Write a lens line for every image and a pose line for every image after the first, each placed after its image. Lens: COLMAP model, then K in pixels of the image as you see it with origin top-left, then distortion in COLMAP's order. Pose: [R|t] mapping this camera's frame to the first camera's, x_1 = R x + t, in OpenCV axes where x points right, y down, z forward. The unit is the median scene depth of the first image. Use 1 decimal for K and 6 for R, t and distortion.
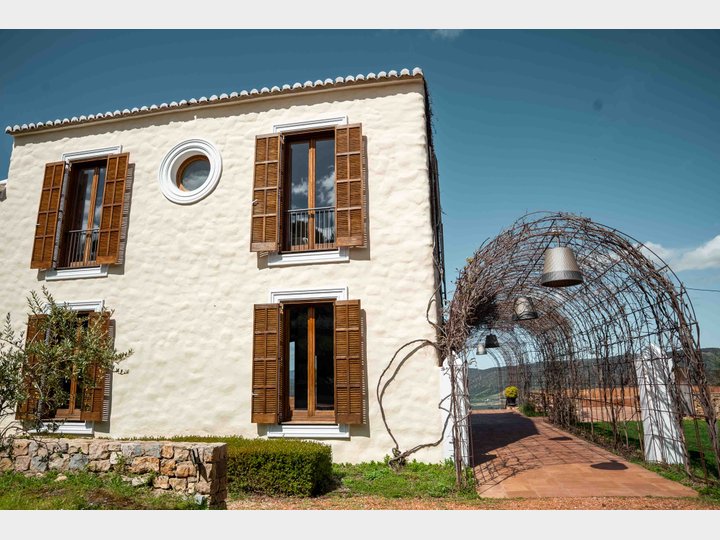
lens RADIAL K [[502.6, 0, 360.0], [0, 502.6, 270.0], [0, 0, 1]] dist [-0.124779, 0.090491]
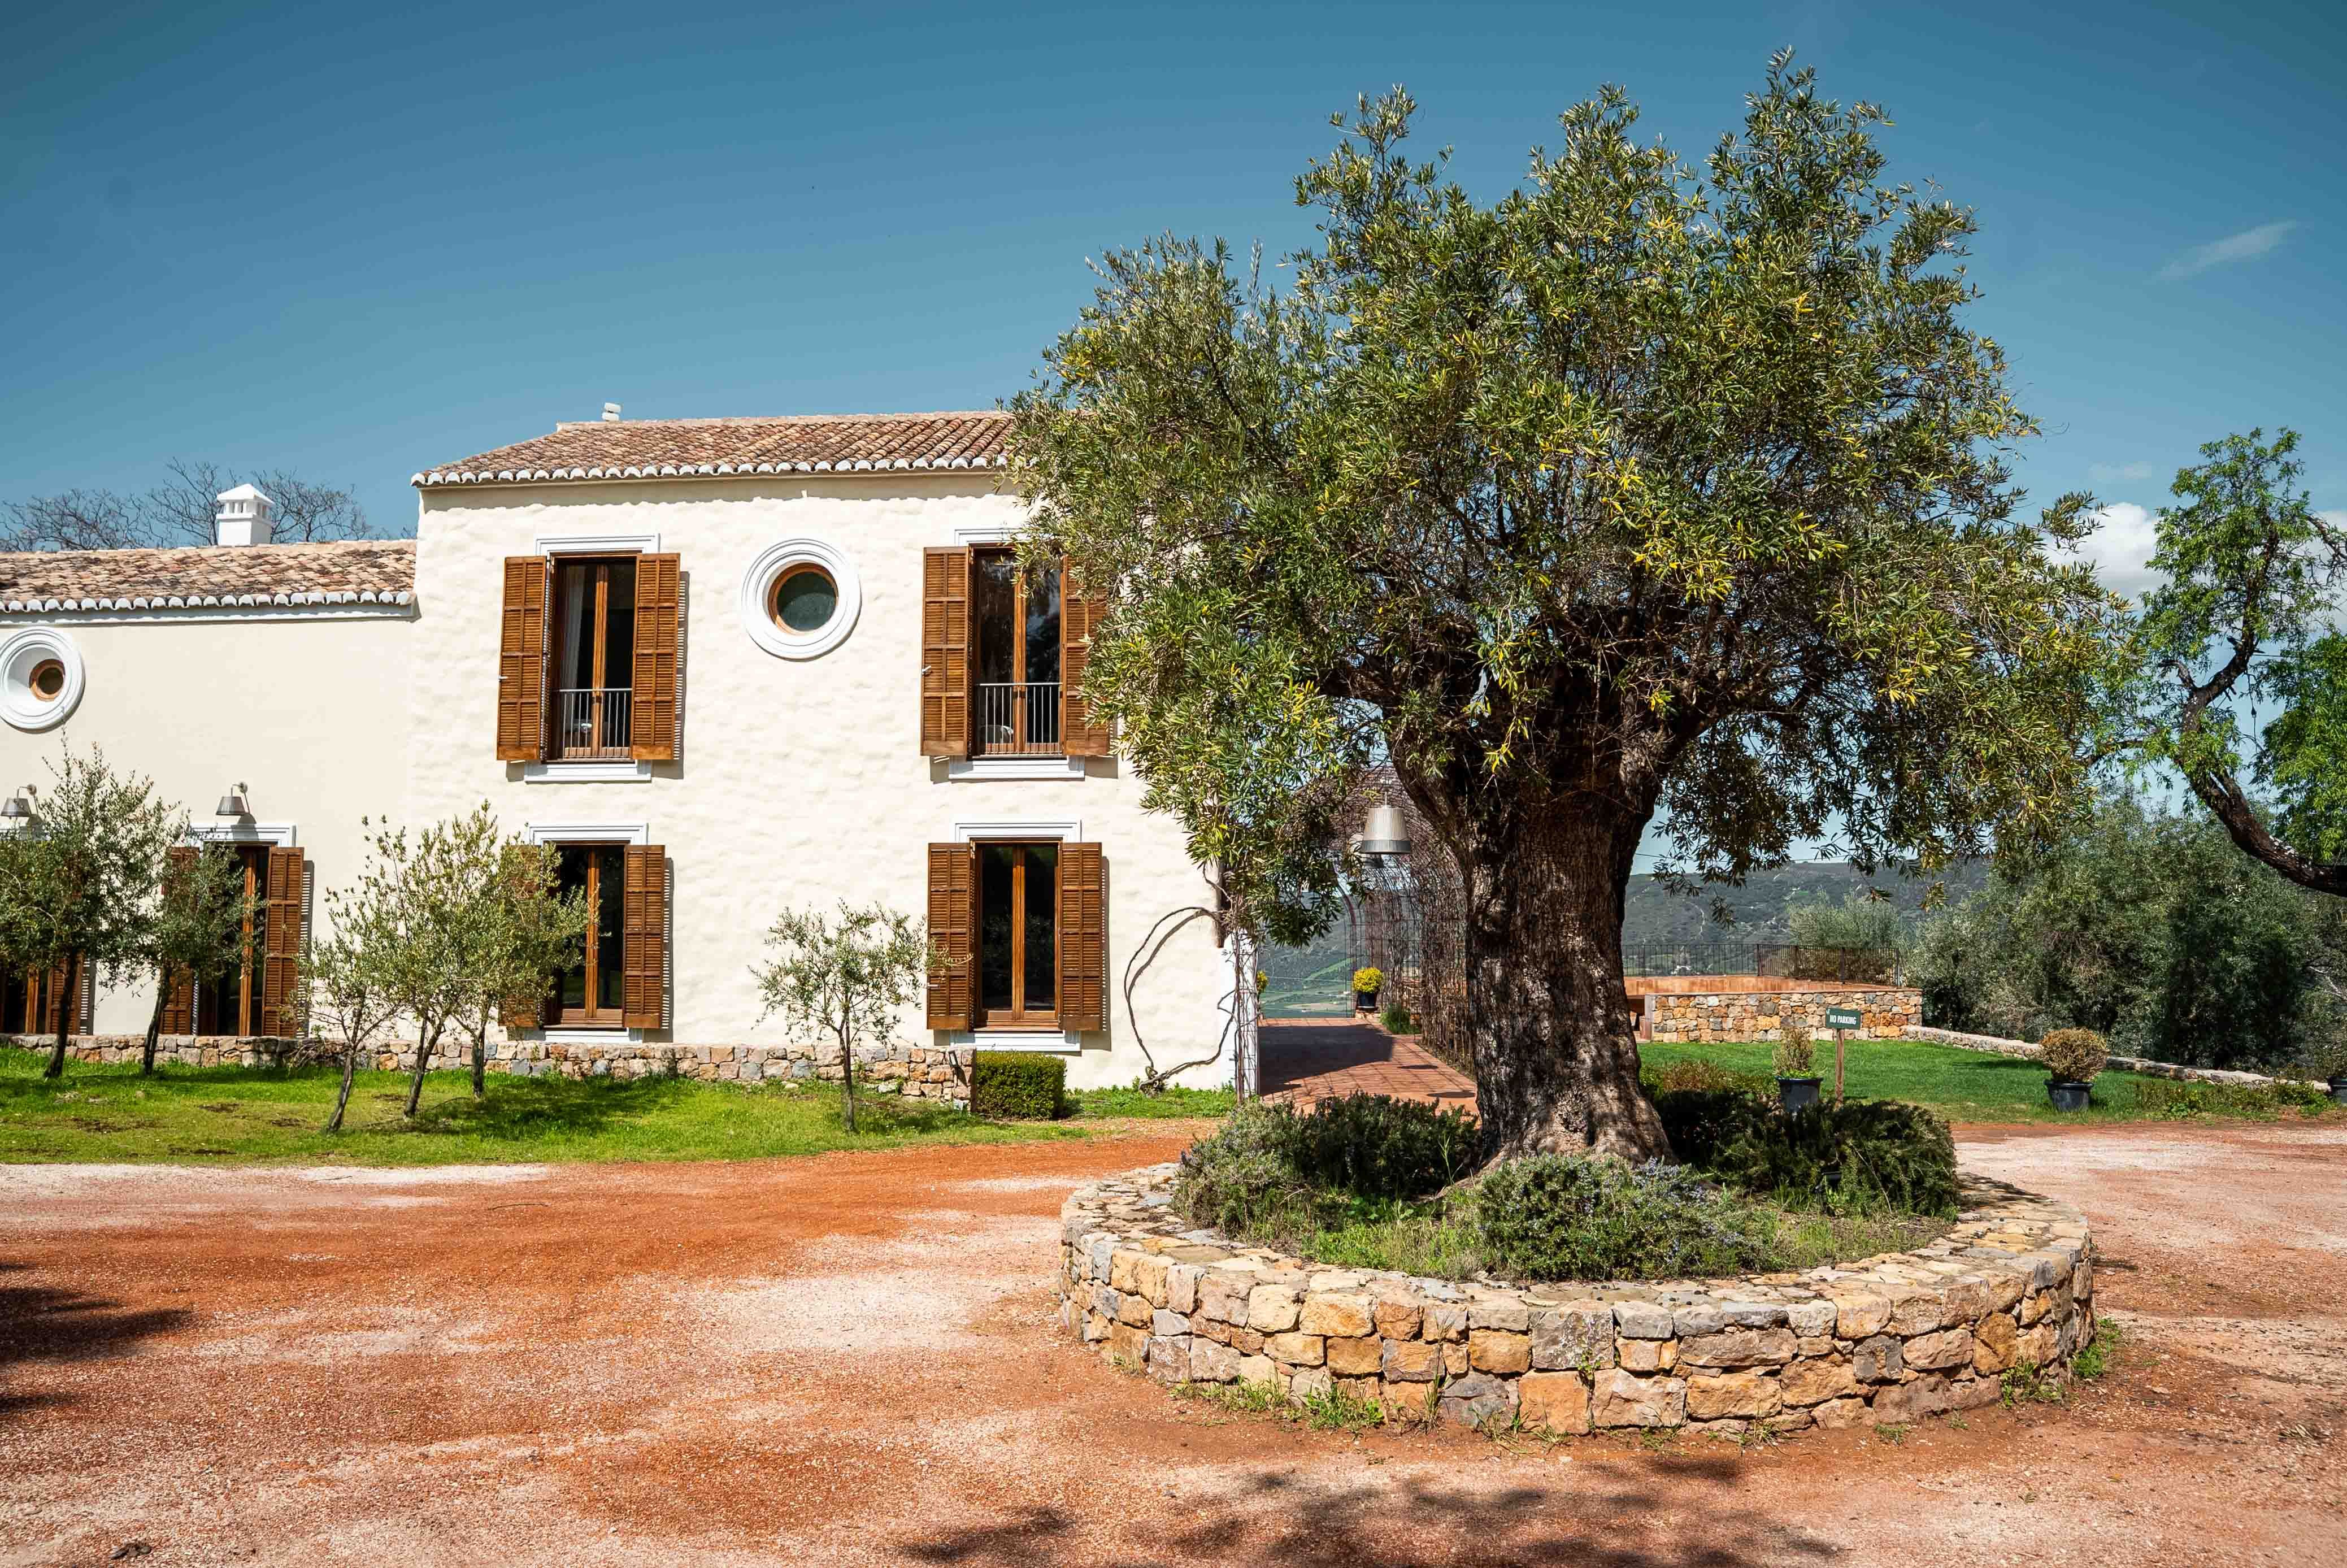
lens RADIAL K [[1616.0, 0, 1173.5], [0, 1616.0, 784.0], [0, 0, 1]] dist [-0.065771, 0.001099]
pose [[0.989870, 0.029157, 0.138953, -0.190479], [-0.046881, 0.990917, 0.126042, -0.269271], [-0.134016, -0.131279, 0.982245, -0.996619]]
